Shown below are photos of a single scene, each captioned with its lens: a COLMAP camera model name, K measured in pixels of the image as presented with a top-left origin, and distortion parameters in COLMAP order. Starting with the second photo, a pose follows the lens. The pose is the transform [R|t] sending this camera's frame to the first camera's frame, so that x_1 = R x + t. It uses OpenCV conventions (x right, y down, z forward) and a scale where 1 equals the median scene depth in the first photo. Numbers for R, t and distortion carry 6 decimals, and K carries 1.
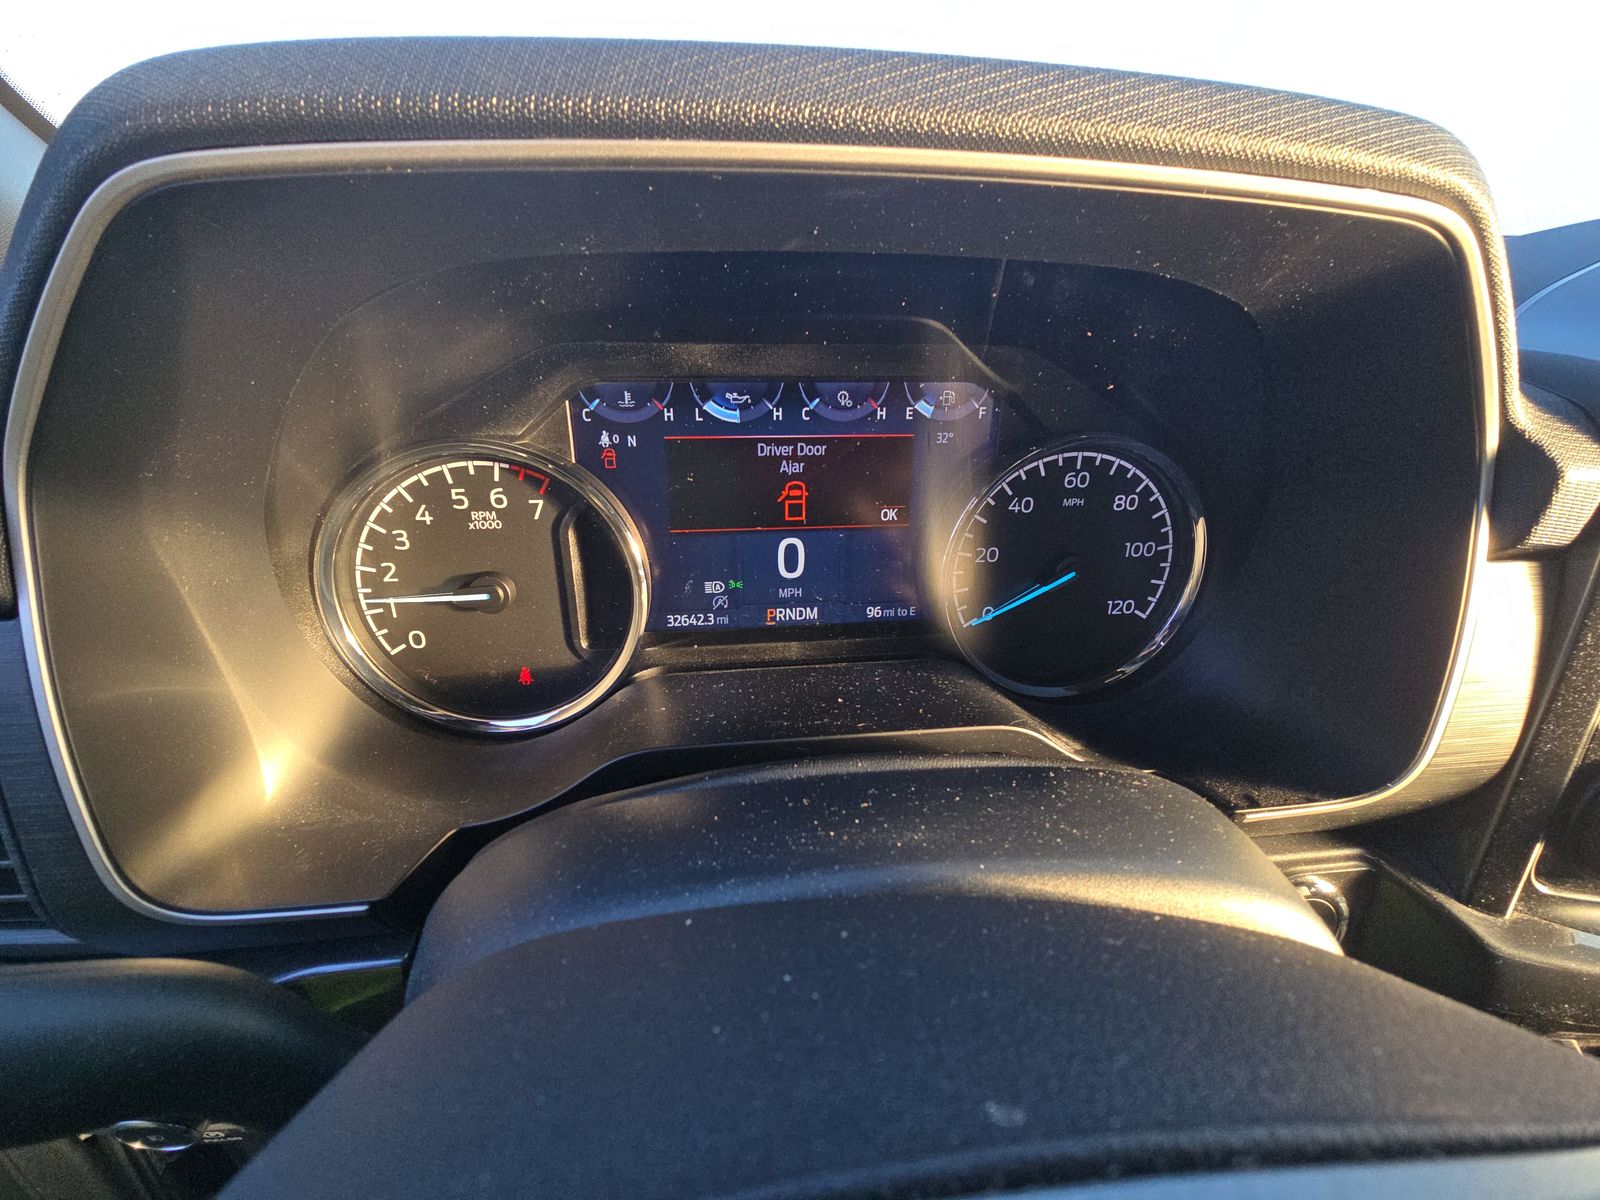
lens RADIAL K [[639.6, 0, 787.4], [0, 639.6, 579.8], [0, 0, 1]] dist [-0.010882, -0.005659]
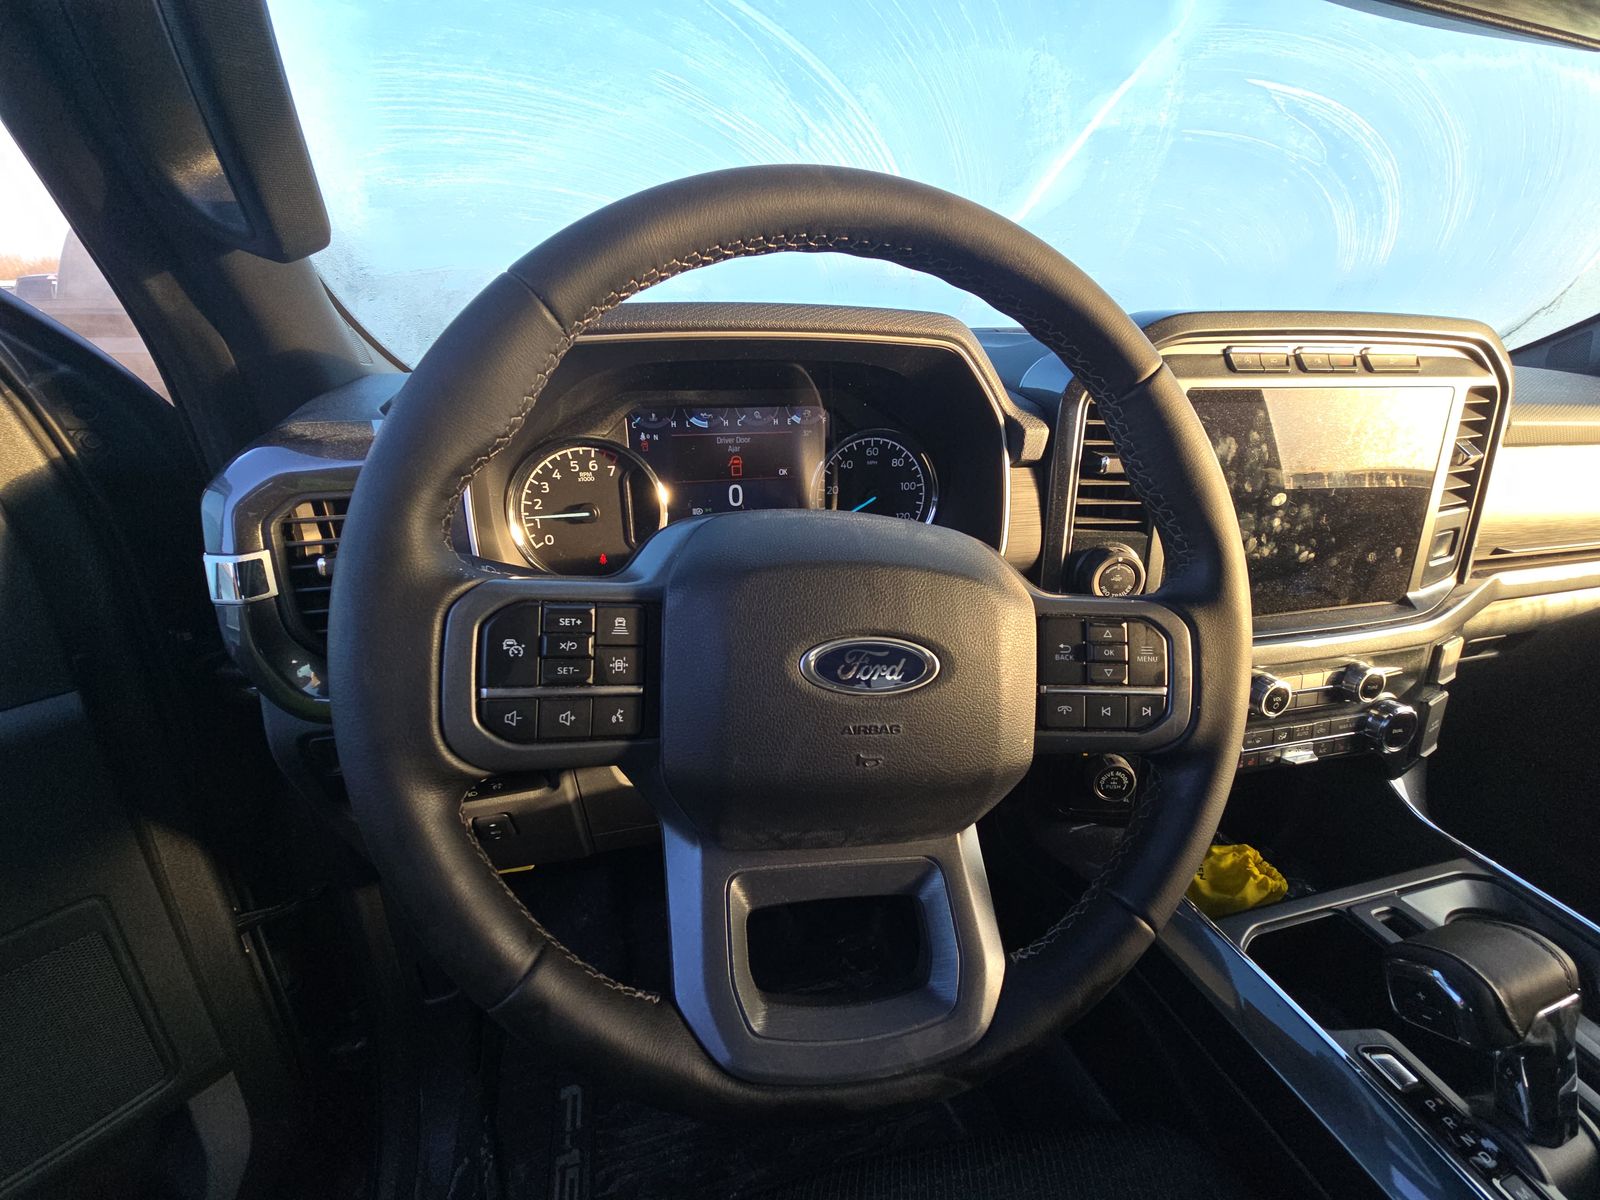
lens RADIAL K [[639.6, 0, 793.4], [0, 639.6, 592.8], [0, 0, 1]] dist [-0.010882, -0.005659]
pose [[0.991550, -0.054447, 0.117748, -0.074274], [0.058392, 0.997833, -0.030315, 0.378097], [-0.115842, 0.036935, 0.992581, -1.098056]]
